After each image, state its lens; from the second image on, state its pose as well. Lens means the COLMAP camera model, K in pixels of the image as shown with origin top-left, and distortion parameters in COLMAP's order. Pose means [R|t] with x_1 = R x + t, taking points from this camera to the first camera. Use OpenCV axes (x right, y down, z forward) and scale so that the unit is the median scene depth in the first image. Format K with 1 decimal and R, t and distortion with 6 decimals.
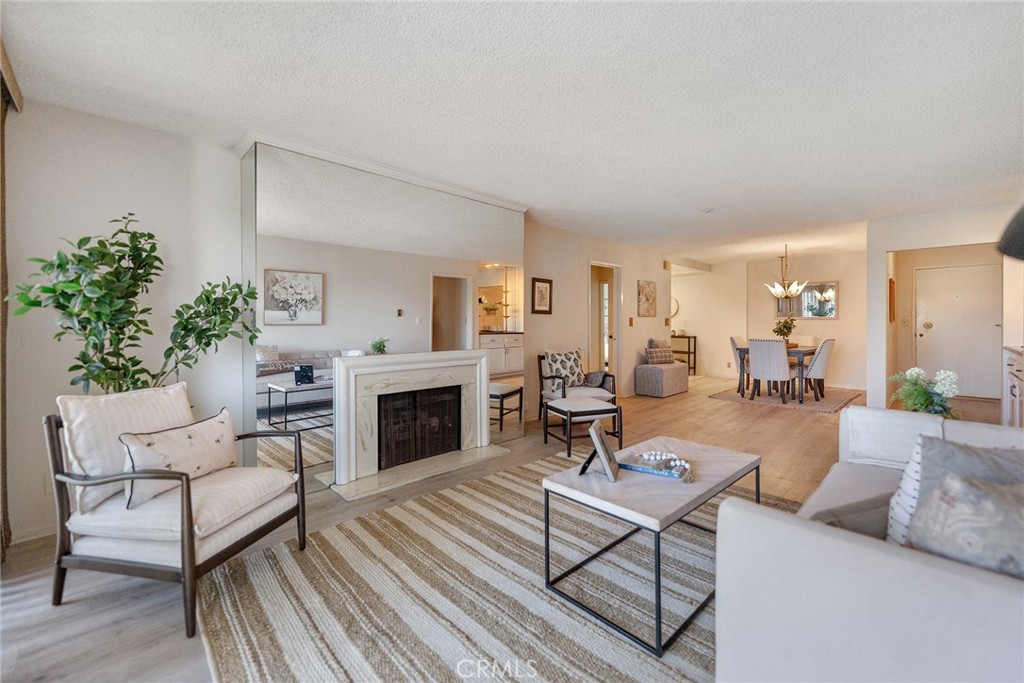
lens RADIAL K [[416.0, 0, 514.1], [0, 416.0, 331.5], [0, 0, 1]] dist [0.002434, 0.000088]
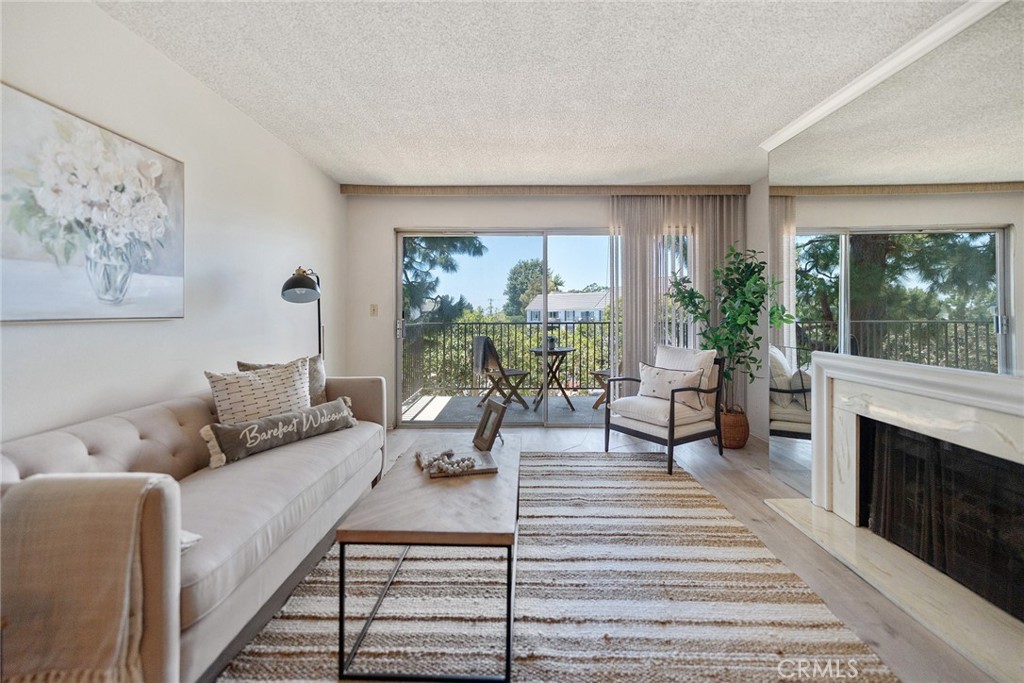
lens RADIAL K [[416.0, 0, 512.9], [0, 416.0, 312.9], [0, 0, 1]] dist [0.002434, 0.000088]
pose [[-0.701347, -0.001349, -0.712819, 0.654478], [-0.013638, 0.999841, 0.011526, -0.018267], [0.712690, 0.017806, -0.701254, 1.235359]]
